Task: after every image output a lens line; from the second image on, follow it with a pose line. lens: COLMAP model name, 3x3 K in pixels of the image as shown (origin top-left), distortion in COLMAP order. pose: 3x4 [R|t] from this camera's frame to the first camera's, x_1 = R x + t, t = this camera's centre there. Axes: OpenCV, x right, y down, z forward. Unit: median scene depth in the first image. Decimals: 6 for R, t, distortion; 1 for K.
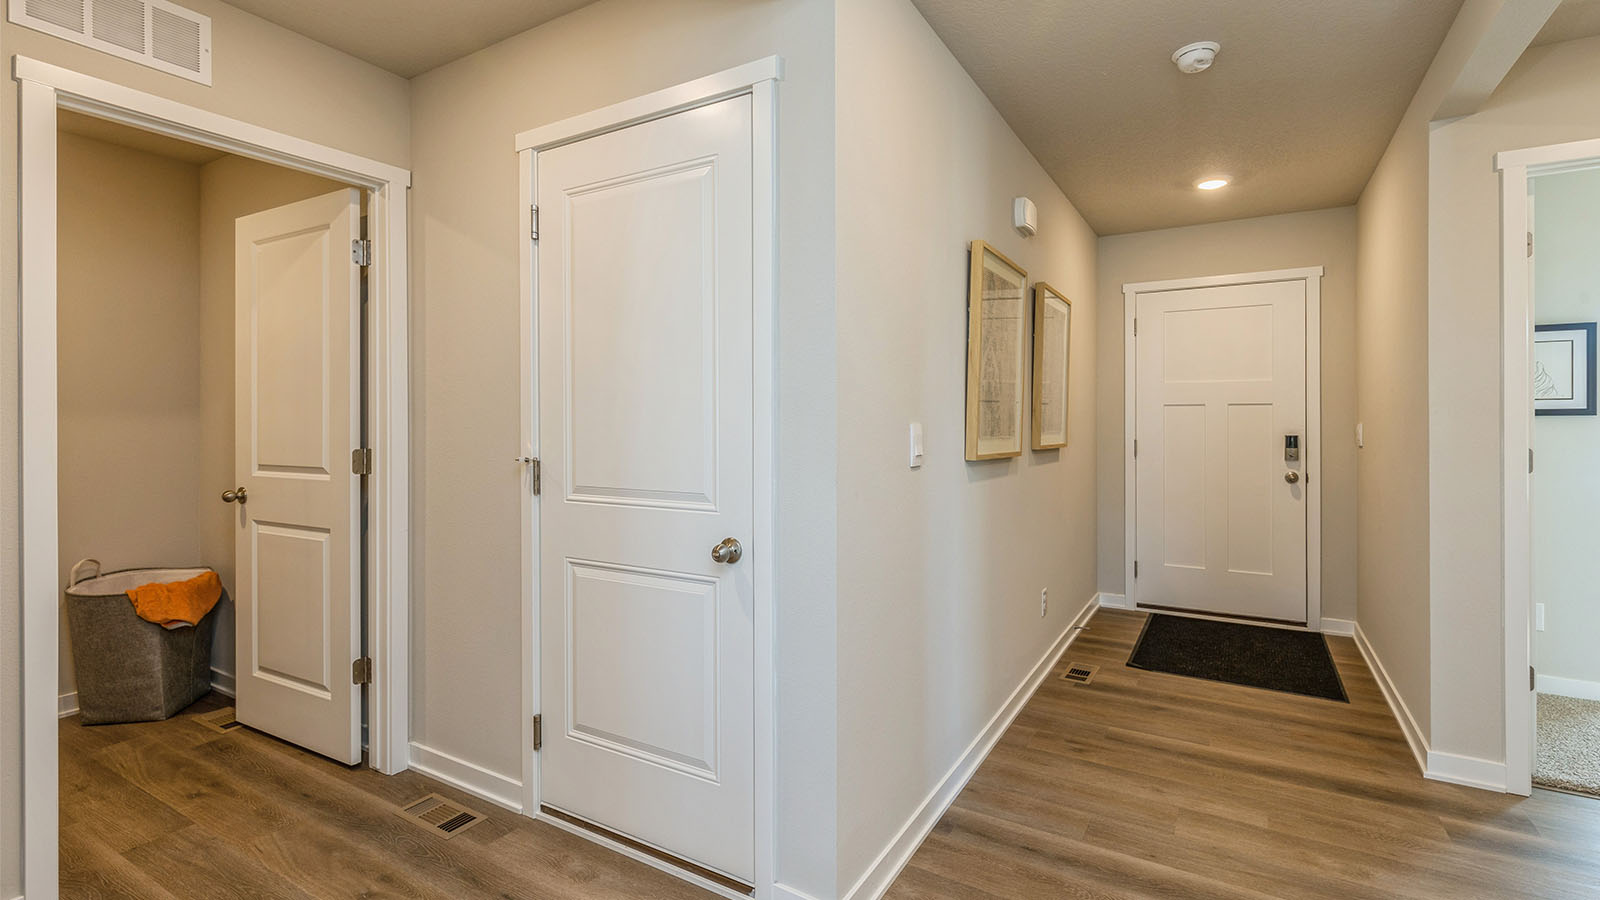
lens RADIAL K [[729.4, 0, 802.0], [0, 729.4, 442.3], [0, 0, 1]] dist [0.005121, 0.001041]
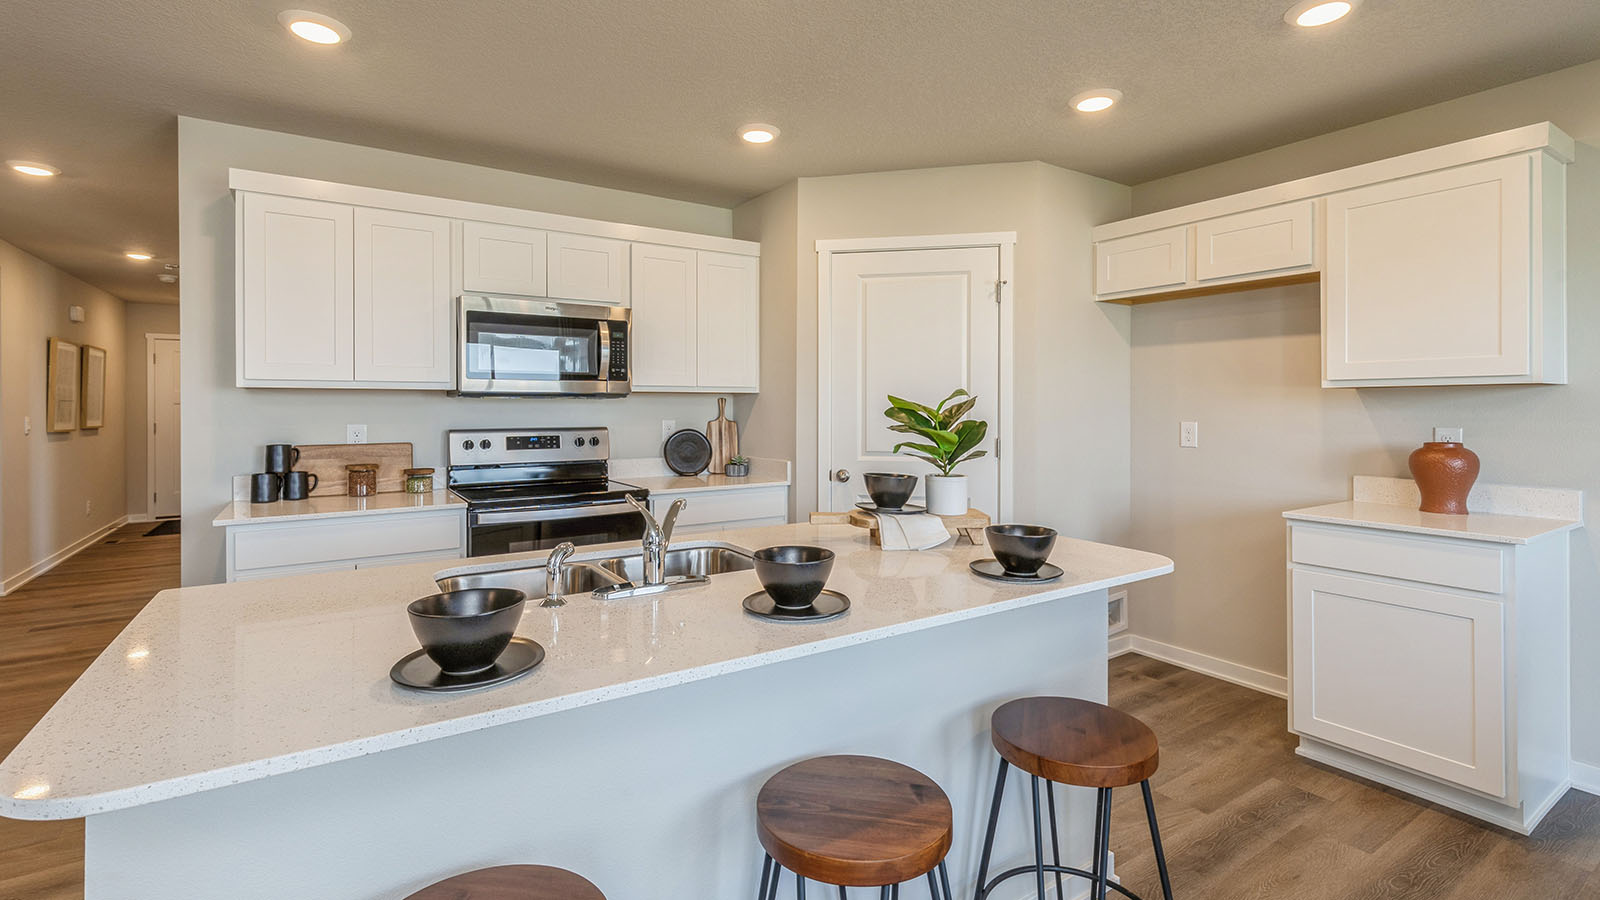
lens RADIAL K [[729.4, 0, 810.3], [0, 729.4, 421.5], [0, 0, 1]] dist [0.005121, 0.001041]
pose [[0.434734, -0.001152, 0.900558, -0.602289], [0.008959, 0.999955, -0.003046, 0.014835], [-0.900514, 0.009392, 0.434725, -1.605512]]
